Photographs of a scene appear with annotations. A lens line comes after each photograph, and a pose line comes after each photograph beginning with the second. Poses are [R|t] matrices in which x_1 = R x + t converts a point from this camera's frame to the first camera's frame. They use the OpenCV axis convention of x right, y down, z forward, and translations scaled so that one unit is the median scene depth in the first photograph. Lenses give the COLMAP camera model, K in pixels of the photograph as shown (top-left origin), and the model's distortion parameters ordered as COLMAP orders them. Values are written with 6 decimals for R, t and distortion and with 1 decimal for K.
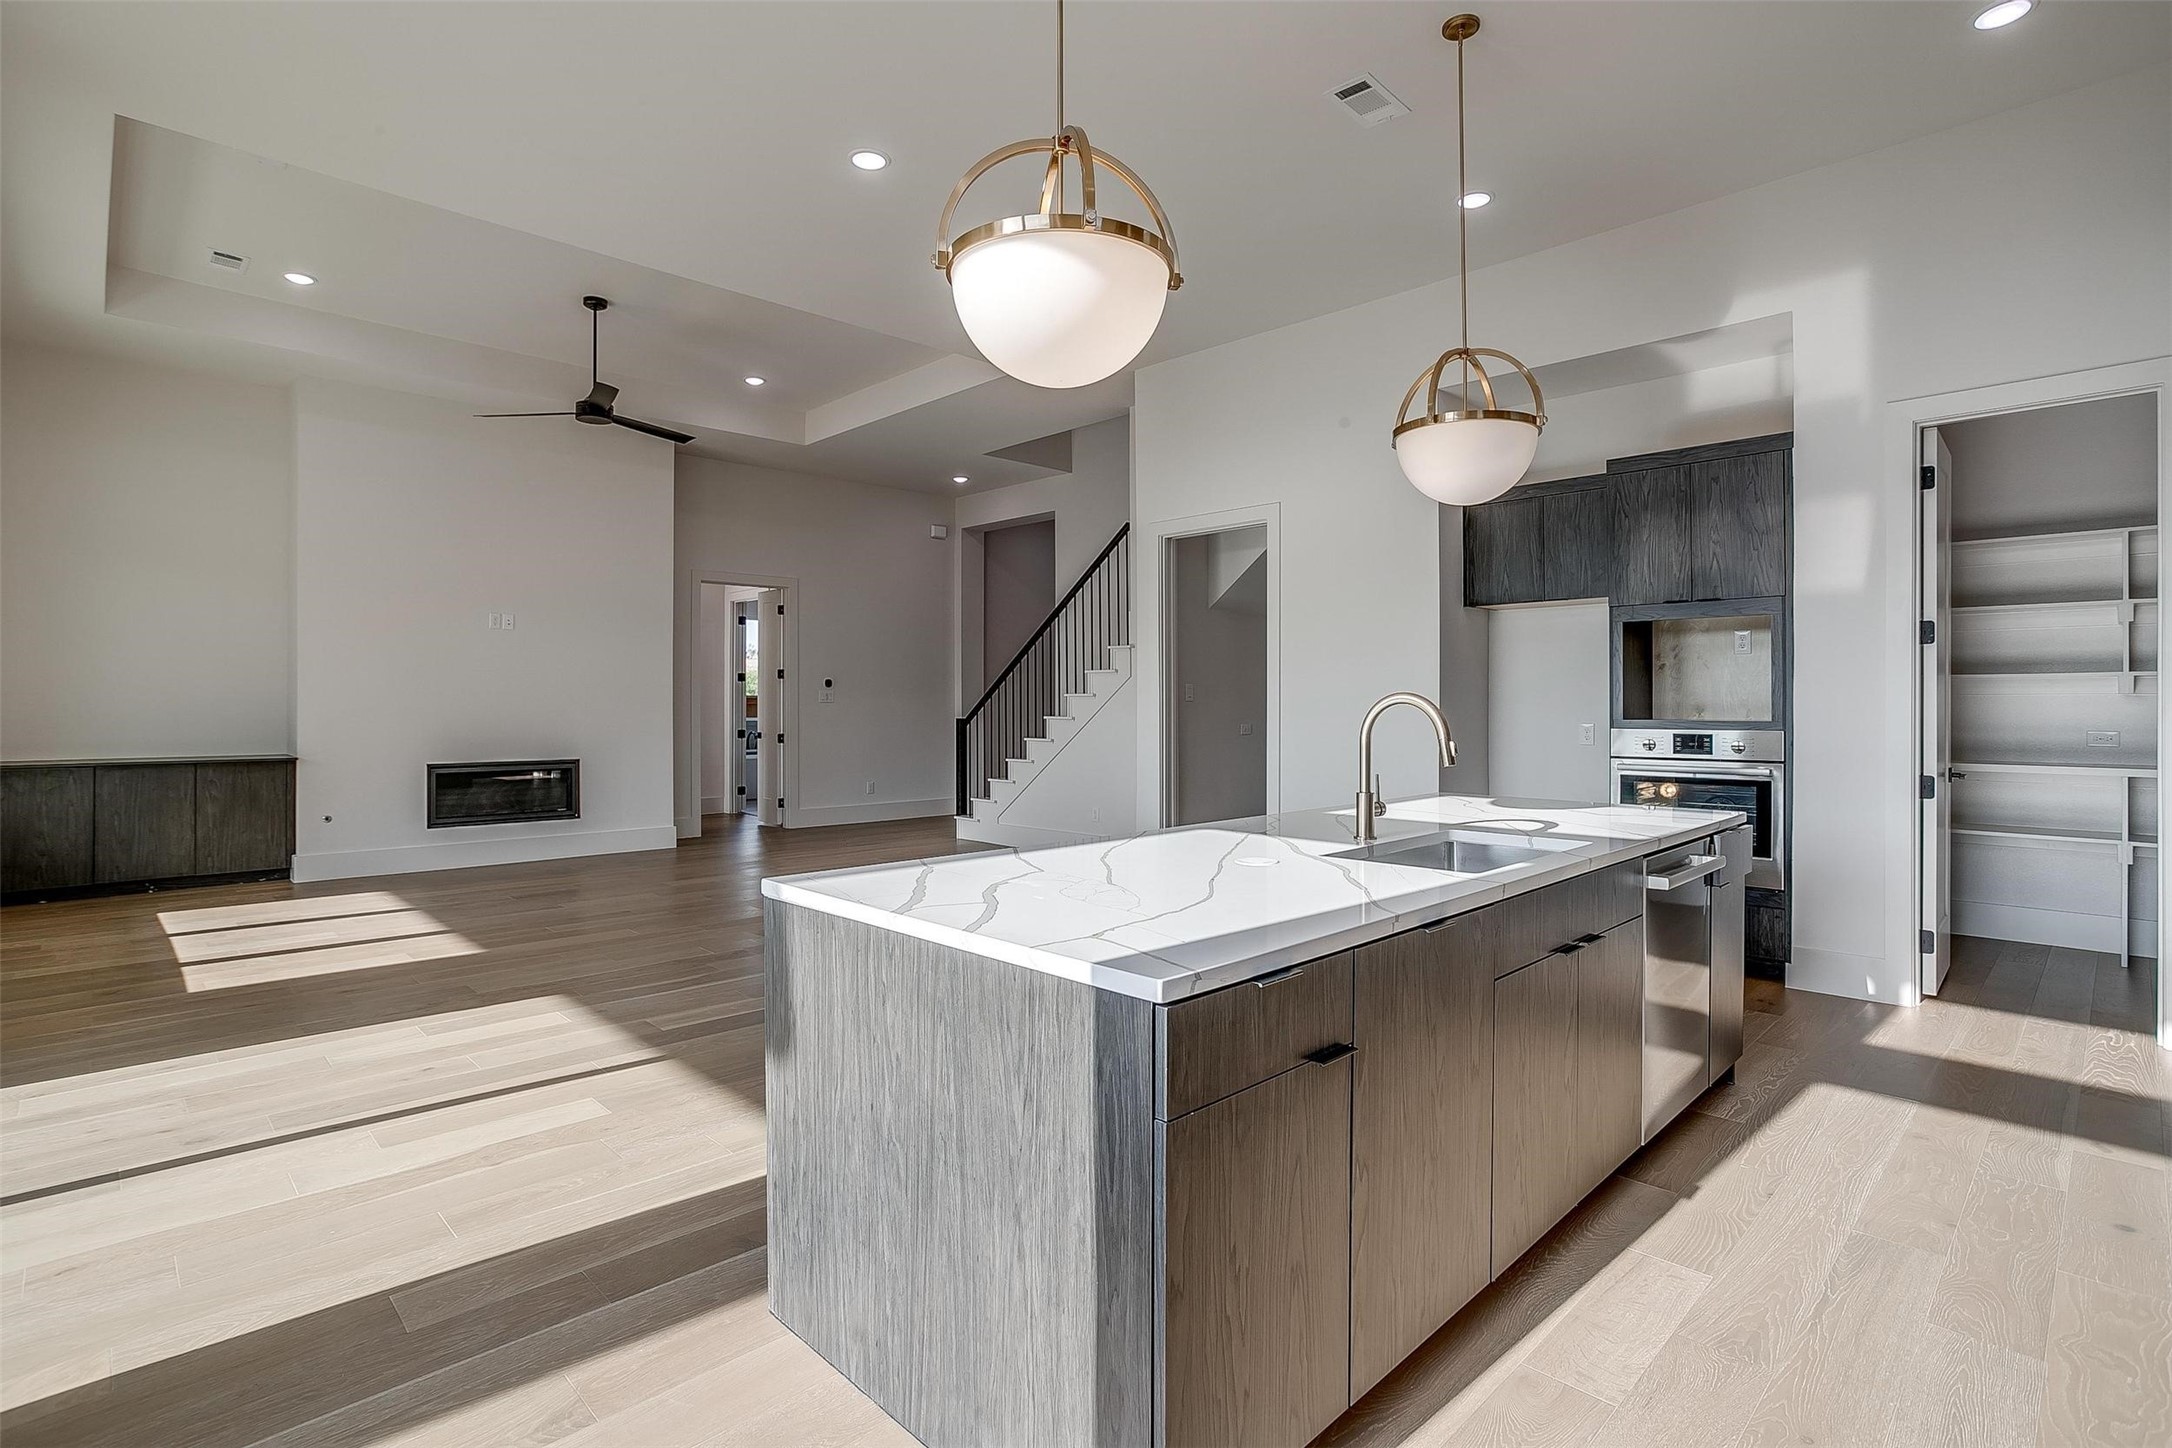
lens RADIAL K [[1054.1, 0, 1075.0], [0, 1054.1, 707.0], [0, 0, 1]] dist [-0.052886, 0.027767]
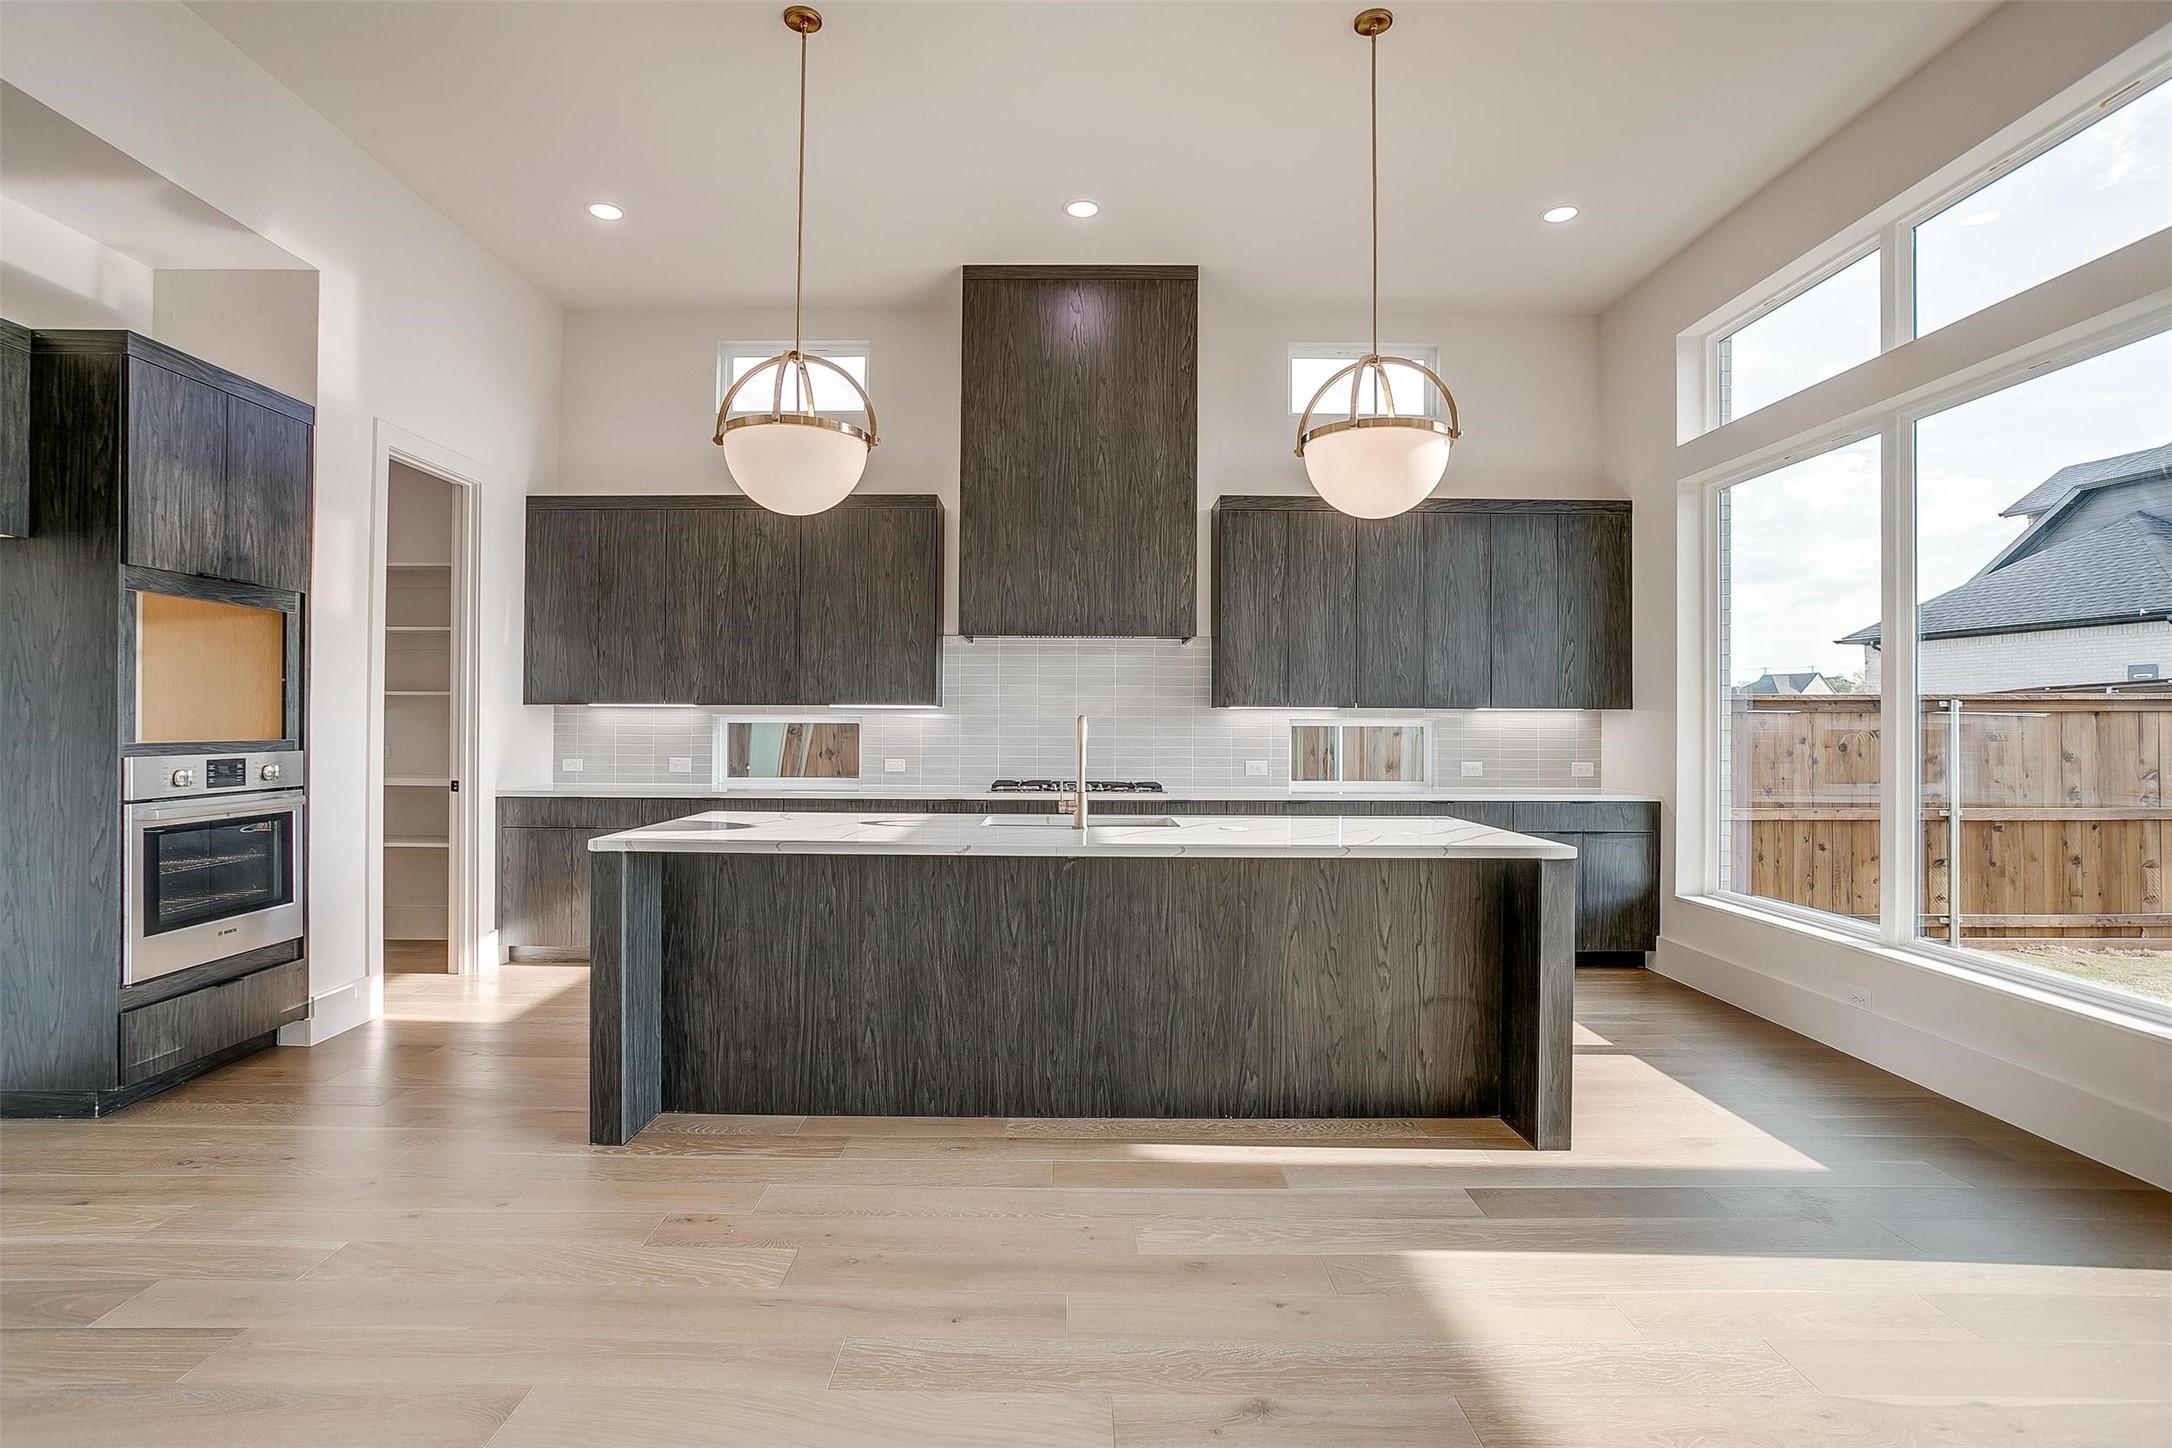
lens RADIAL K [[1054.1, 0, 1063.3], [0, 1054.1, 716.5], [0, 0, 1]] dist [-0.052886, 0.027767]
pose [[-0.717324, 0.001000, 0.696739, -0.231227], [-0.002453, 0.999989, -0.003960, -0.002095], [-0.696736, -0.004550, -0.717313, 0.734061]]
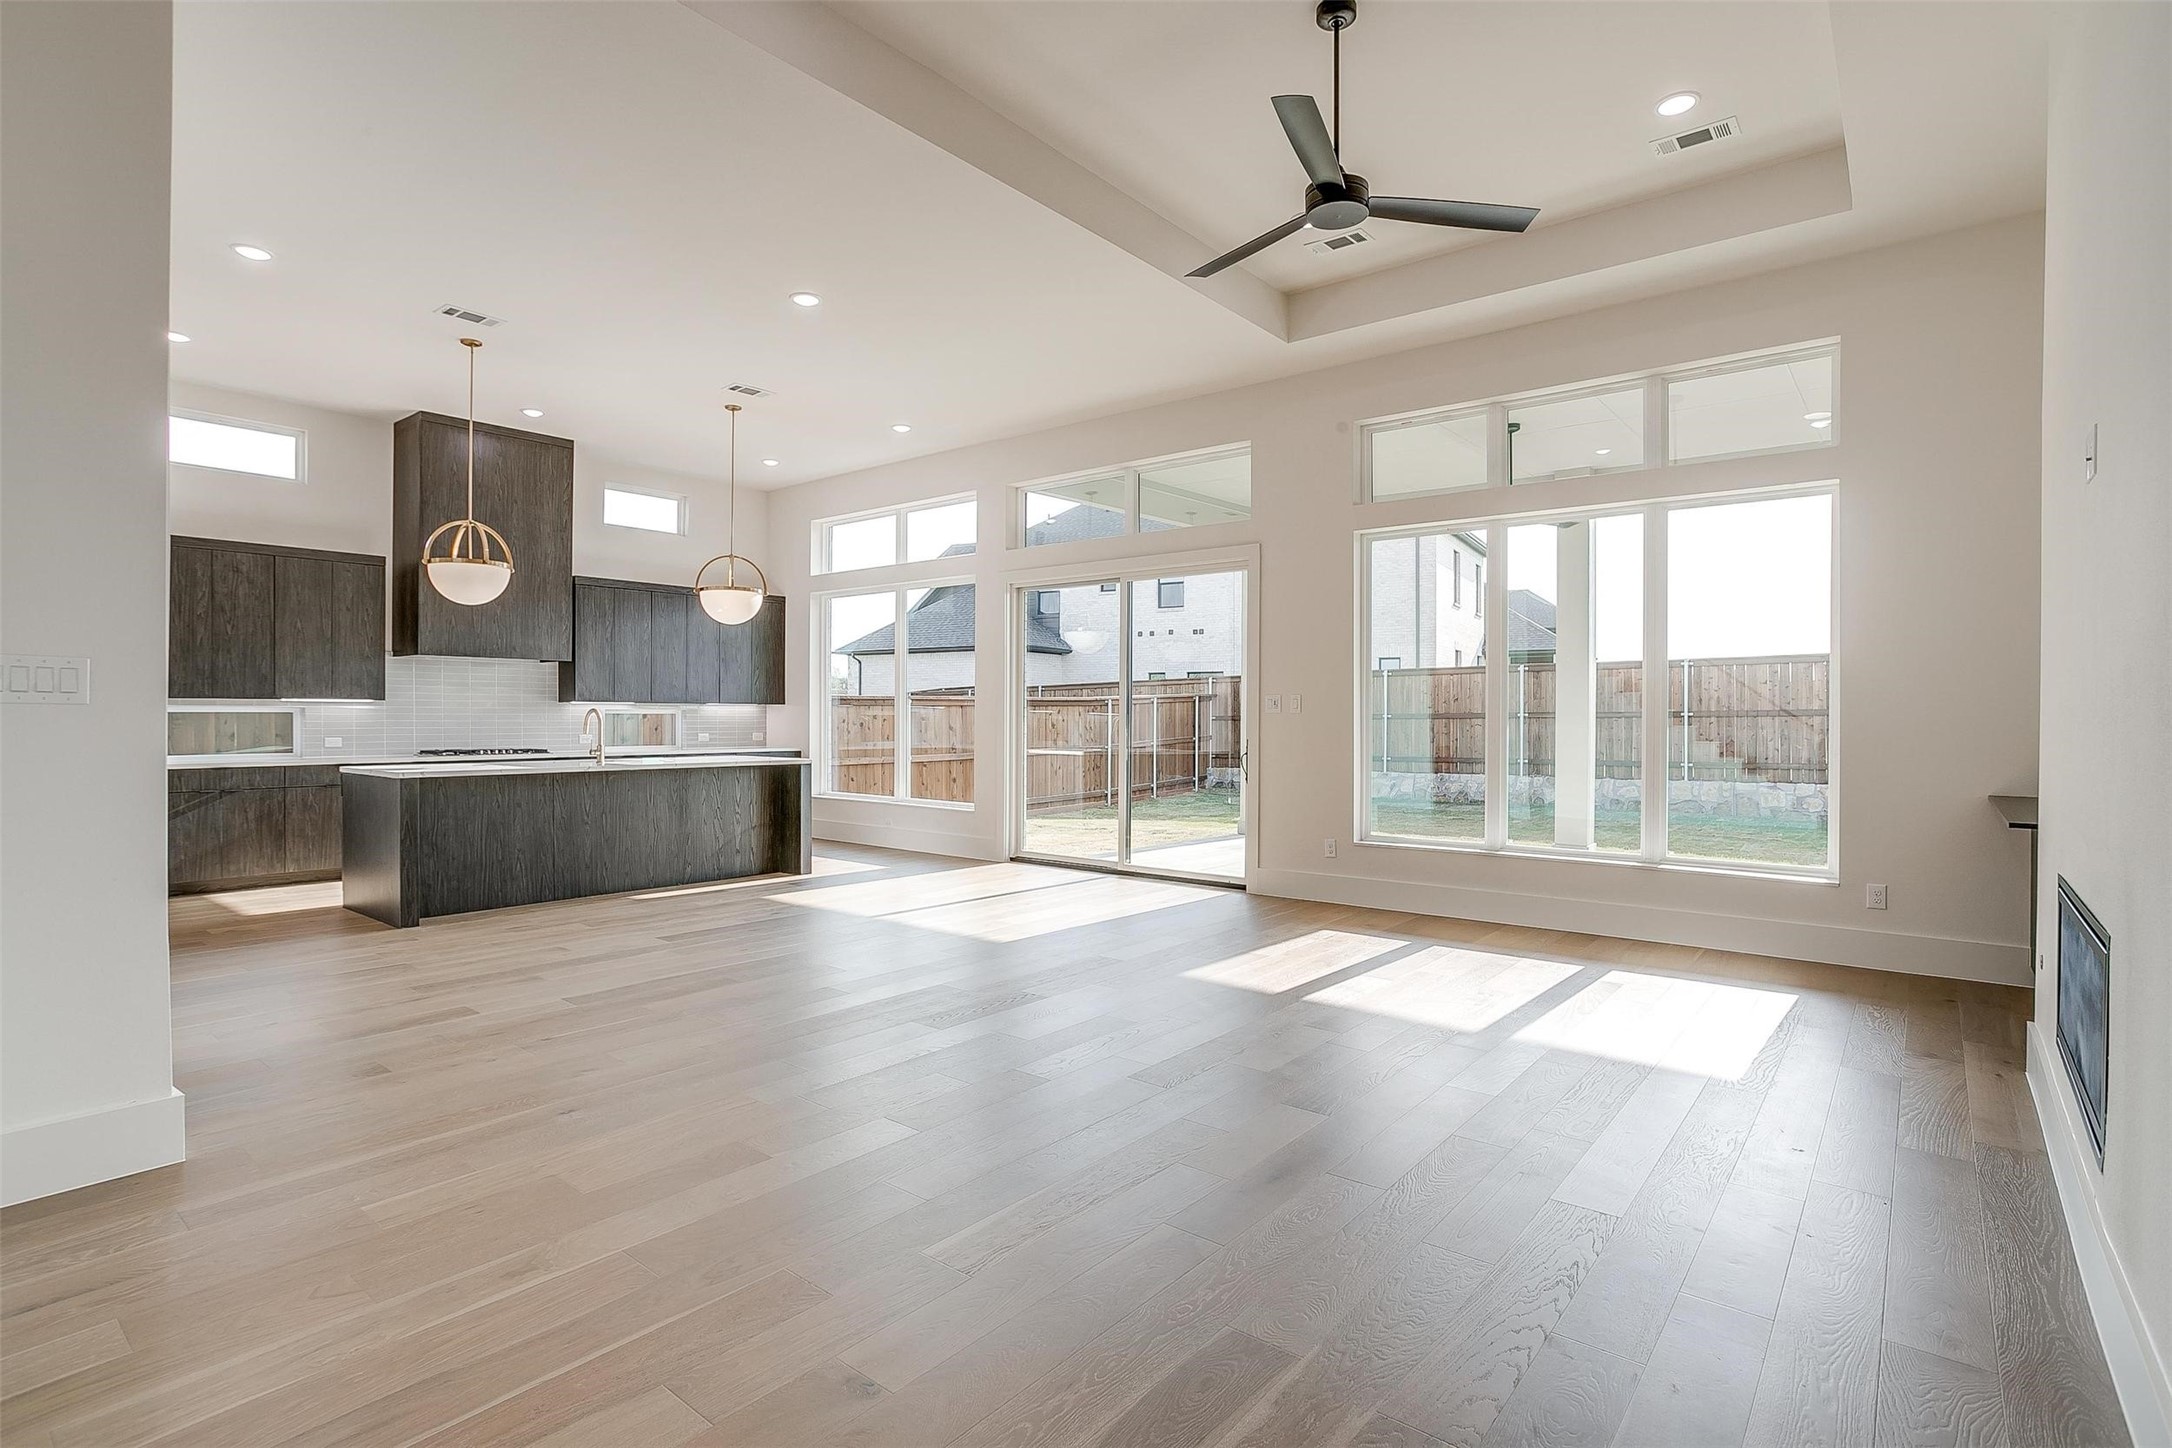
lens RADIAL K [[1054.1, 0, 1068.6], [0, 1054.1, 722.2], [0, 0, 1]] dist [-0.052886, 0.027767]
pose [[-0.993789, -0.002681, -0.111246, -0.234880], [-0.003971, 0.999927, 0.011374, -0.004709], [0.111207, 0.011745, -0.993728, 1.431254]]
